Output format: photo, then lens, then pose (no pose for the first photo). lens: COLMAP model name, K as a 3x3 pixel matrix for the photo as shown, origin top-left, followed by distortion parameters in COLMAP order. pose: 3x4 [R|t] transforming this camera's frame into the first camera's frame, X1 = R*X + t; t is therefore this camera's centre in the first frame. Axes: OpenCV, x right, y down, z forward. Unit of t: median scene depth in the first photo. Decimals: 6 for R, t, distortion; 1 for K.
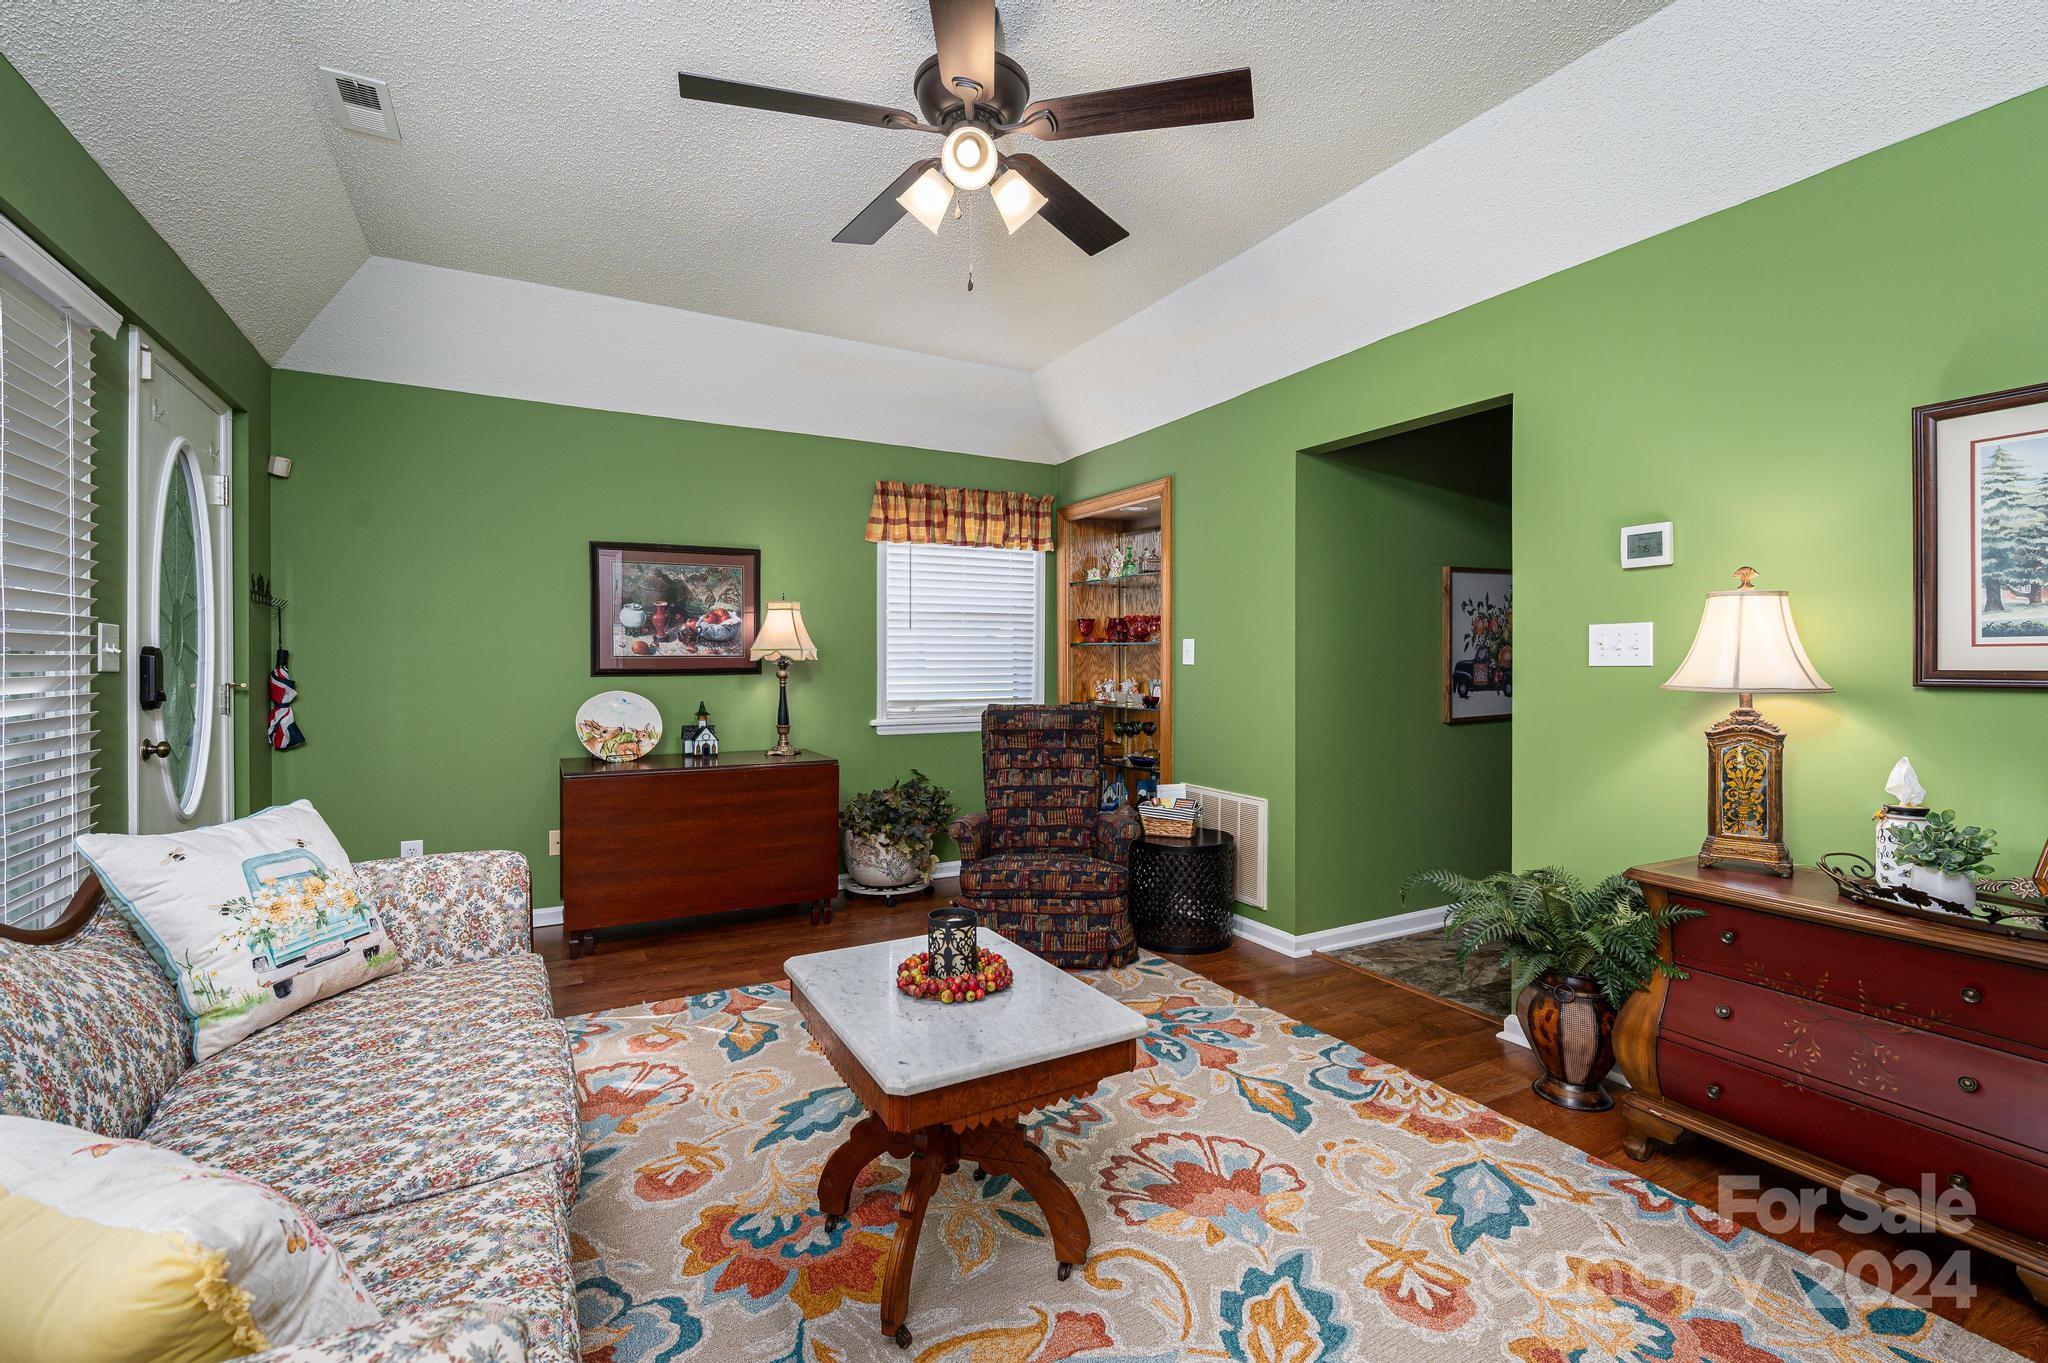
lens RADIAL K [[901.2, 0, 1035.3], [0, 901.2, 675.0], [0, 0, 1]] dist [-0.004911, -0.000170]
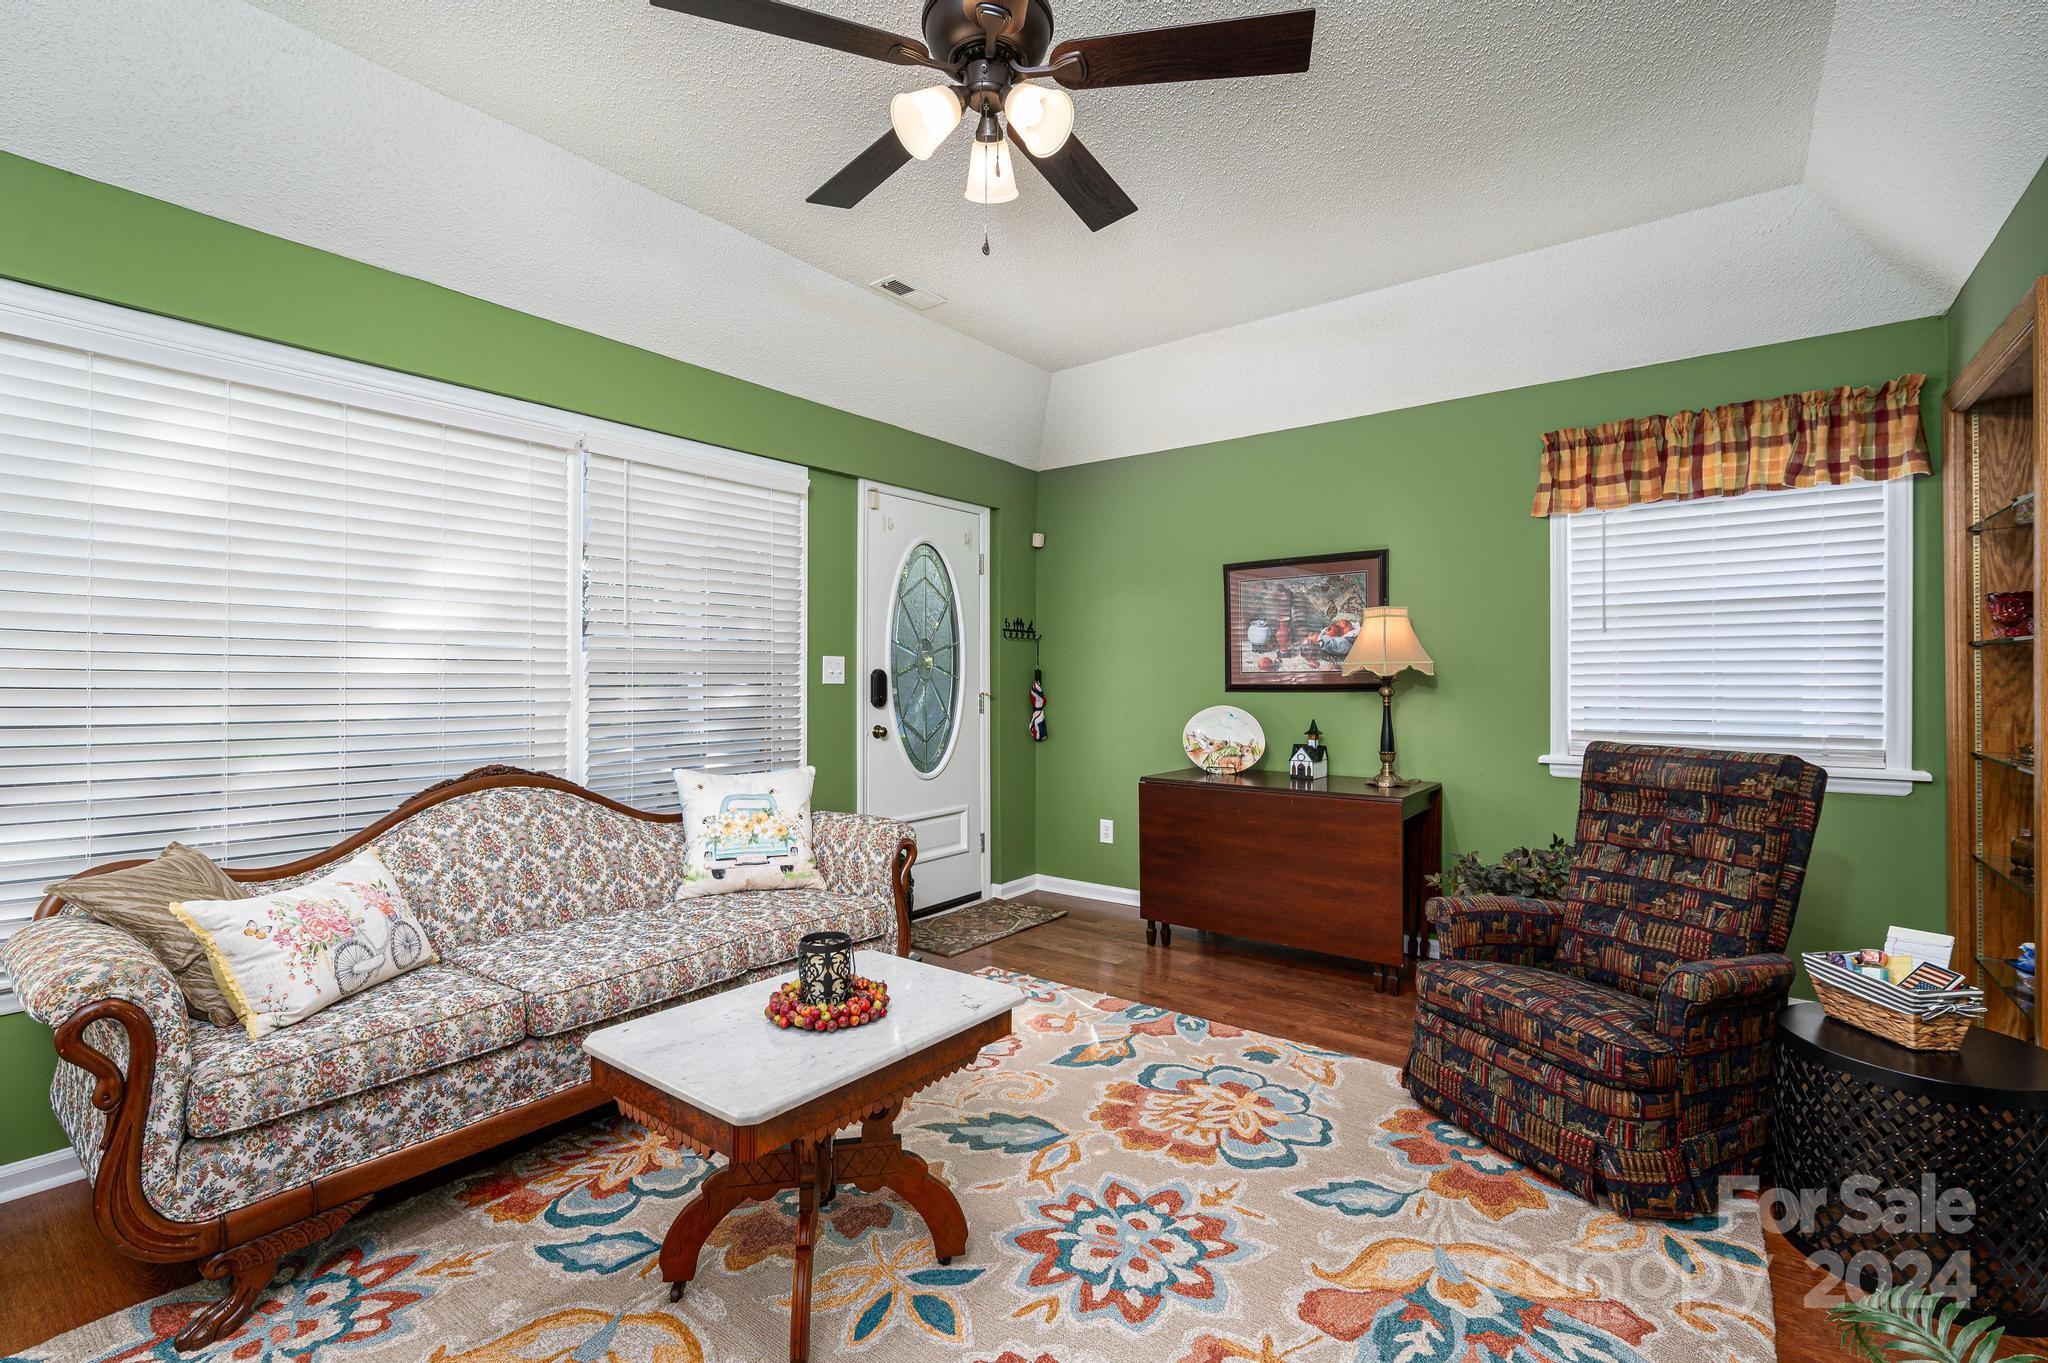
lens RADIAL K [[901.2, 0, 1017.9], [0, 901.2, 681.8], [0, 0, 1]] dist [-0.004911, -0.000170]
pose [[0.394578, 0.002117, -0.918860, 0.449519], [-0.011825, 0.999926, -0.002774, -0.004905], [0.918786, 0.011960, 0.394574, 0.412854]]
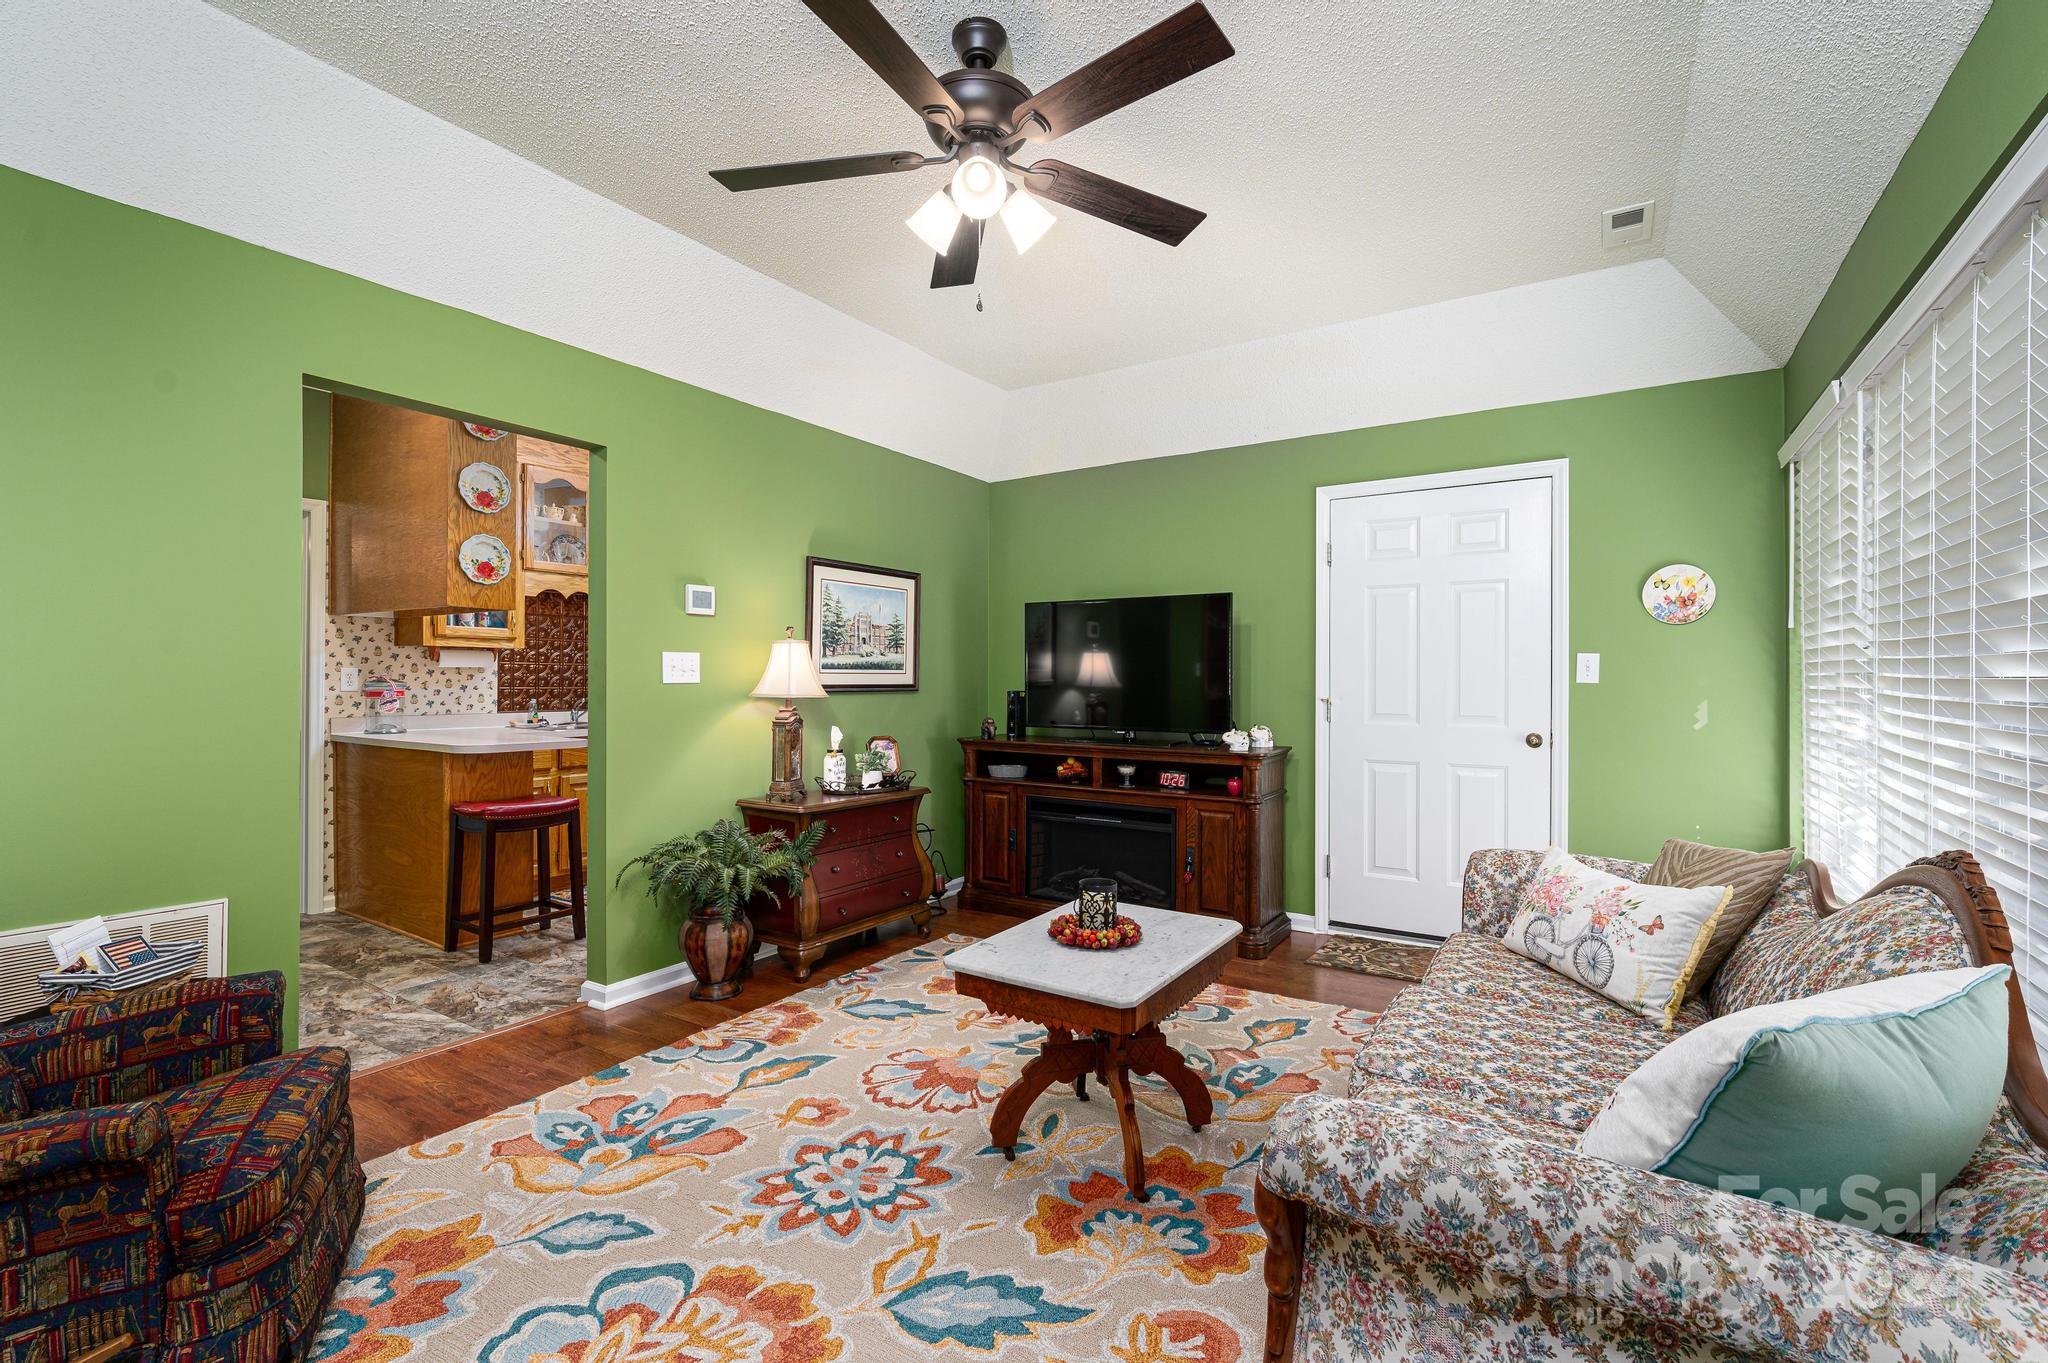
lens RADIAL K [[901.2, 0, 1011.8], [0, 901.2, 678.9], [0, 0, 1]] dist [-0.004911, -0.000170]
pose [[-0.461520, -0.000672, 0.887130, -0.592812], [0.010437, 0.999926, 0.006187, -0.014159], [-0.887068, 0.012115, -0.461479, 0.864166]]
